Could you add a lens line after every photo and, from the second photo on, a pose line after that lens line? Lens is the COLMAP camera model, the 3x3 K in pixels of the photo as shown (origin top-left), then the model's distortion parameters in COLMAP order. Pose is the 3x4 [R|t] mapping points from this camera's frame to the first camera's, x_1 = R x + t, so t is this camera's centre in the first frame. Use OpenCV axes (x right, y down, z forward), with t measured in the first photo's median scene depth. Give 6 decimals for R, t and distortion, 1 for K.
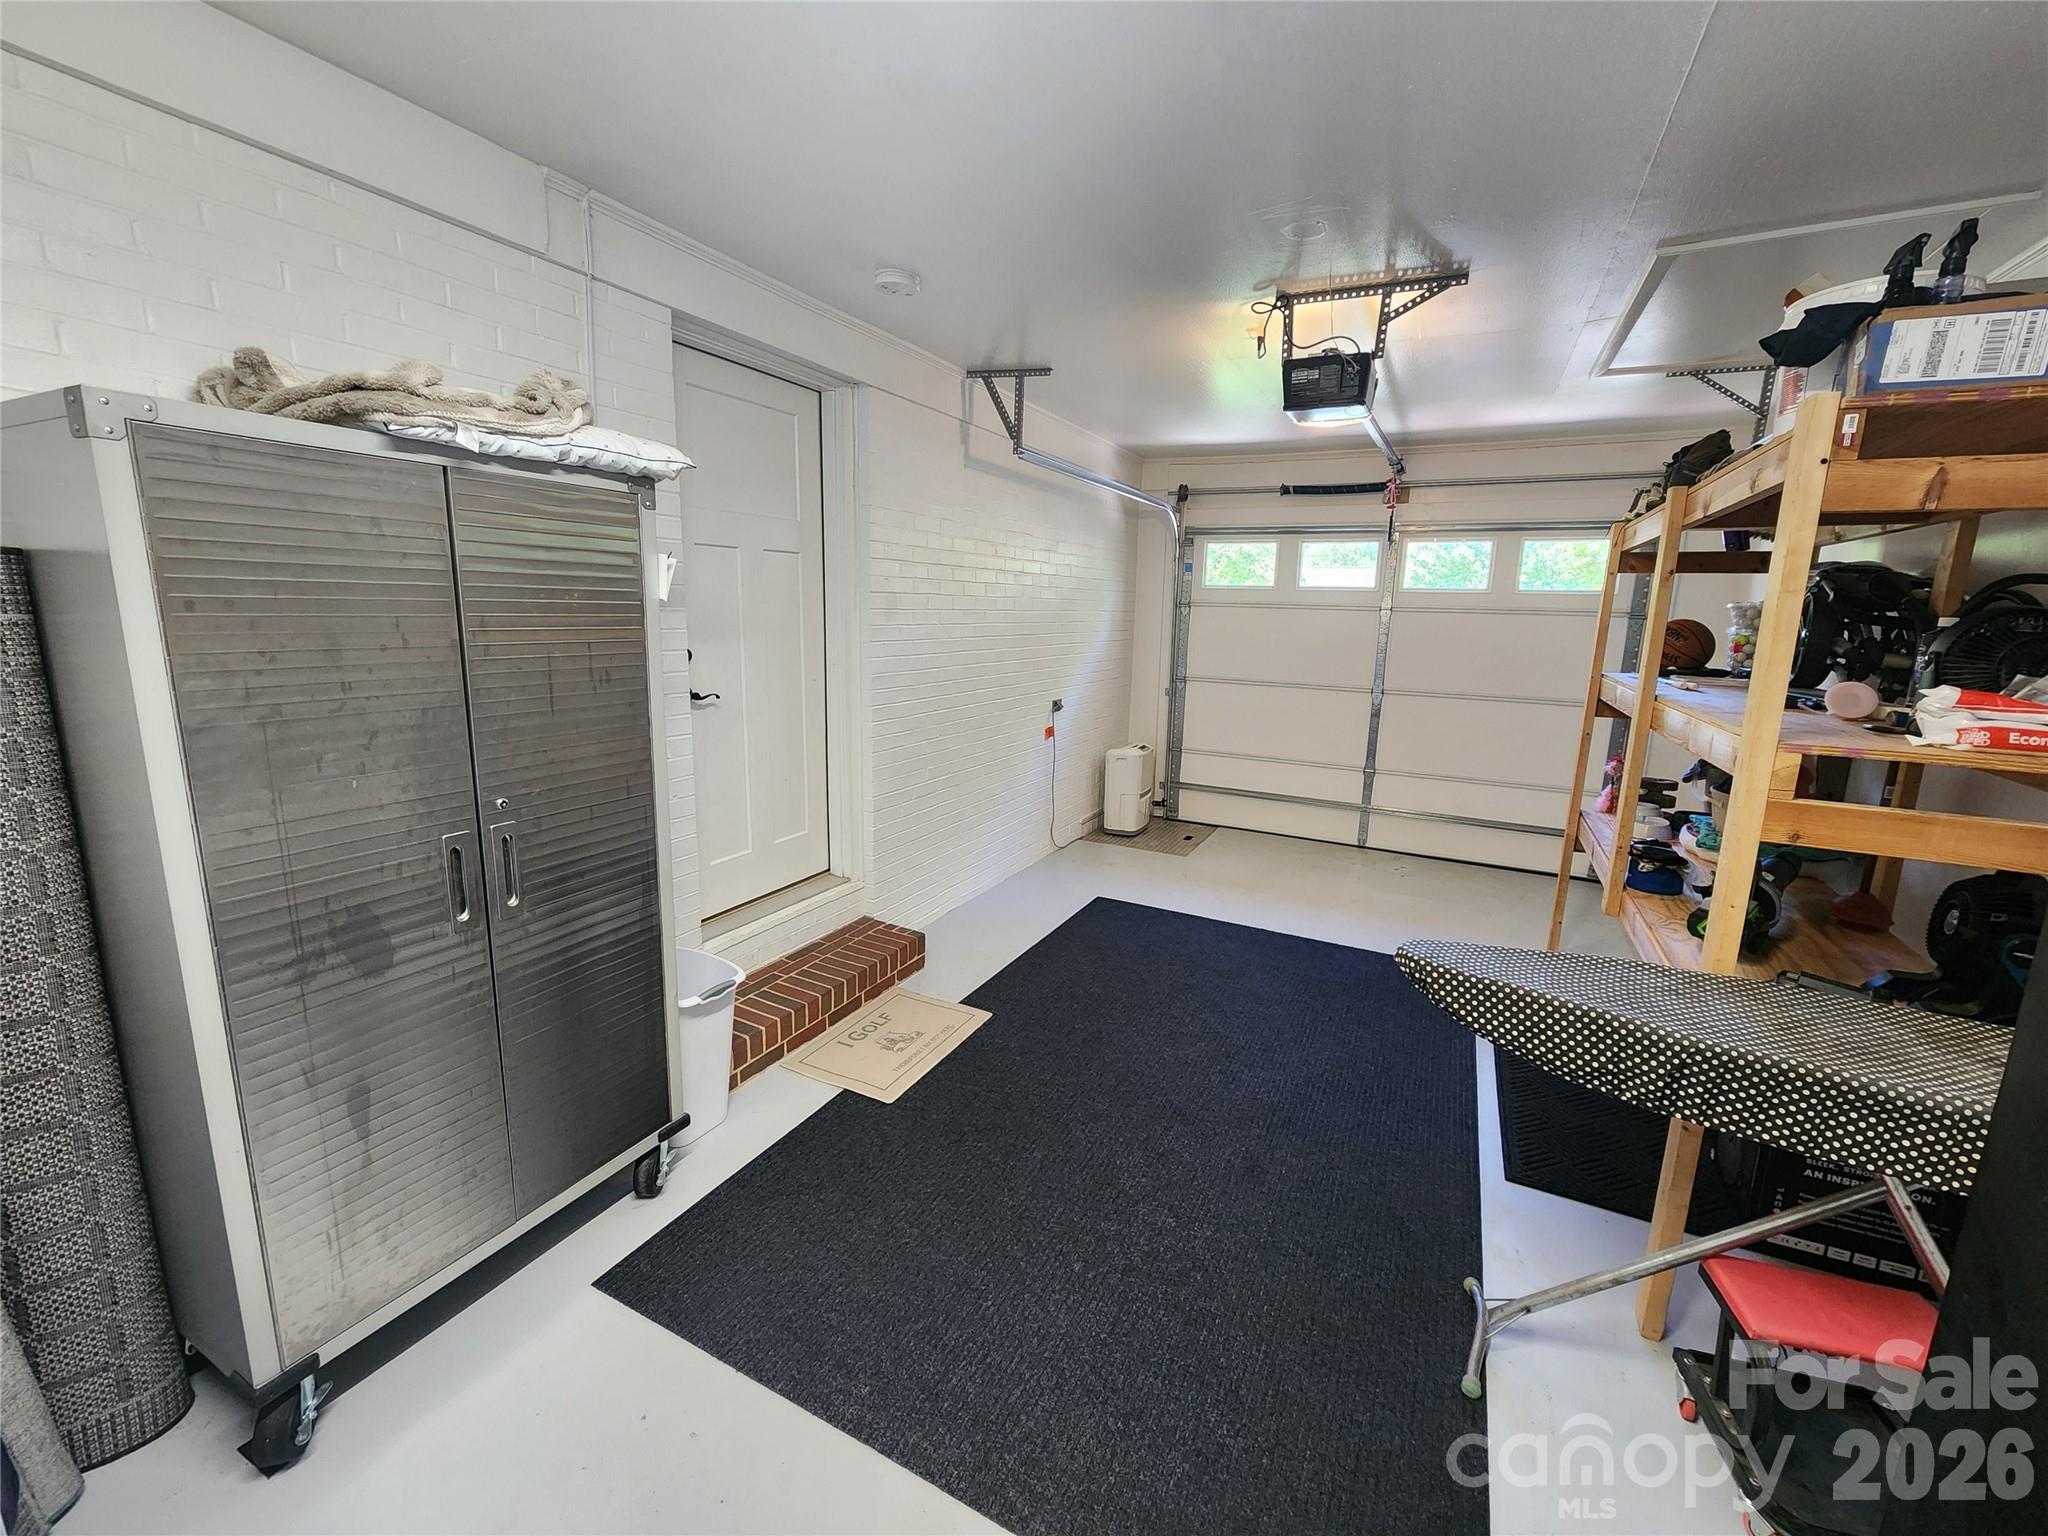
lens RADIAL K [[826.2, 0, 1030.6], [0, 826.2, 772.3], [0, 0, 1]] dist [0.014812, 0.000214]
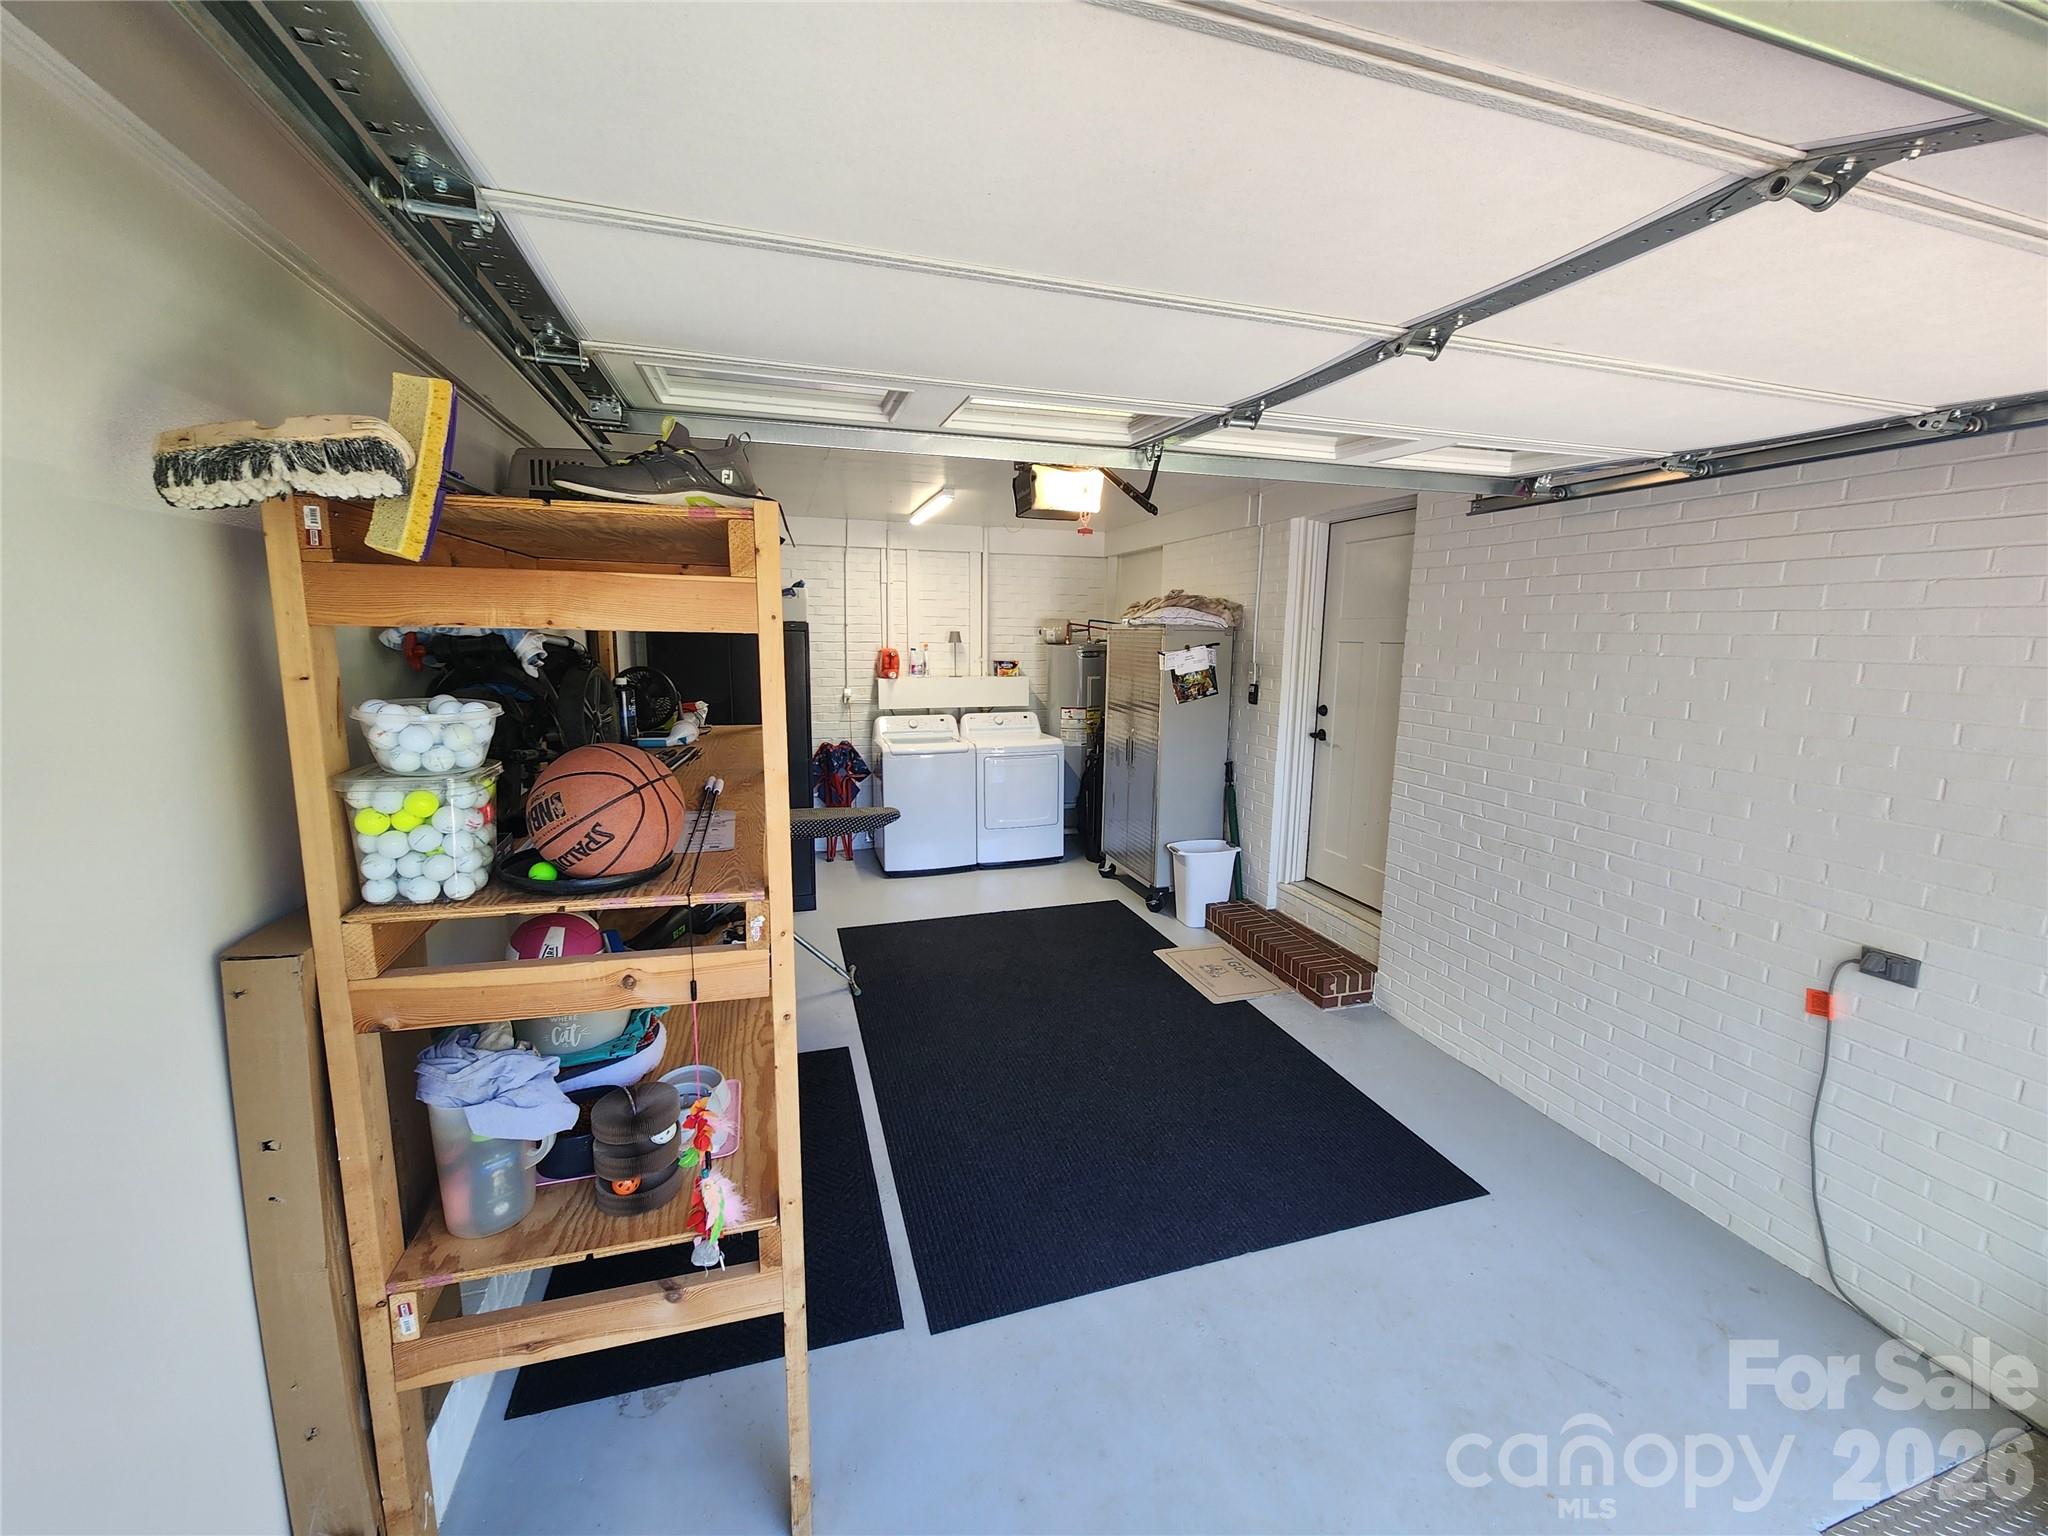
lens RADIAL K [[826.2, 0, 1024.3], [0, 826.2, 765.1], [0, 0, 1]] dist [0.014812, 0.000214]
pose [[-0.711658, 0.084566, -0.697418, 0.458092], [-0.164932, 0.944871, 0.282871, -0.163220], [0.682891, 0.316334, -0.658478, 0.688471]]
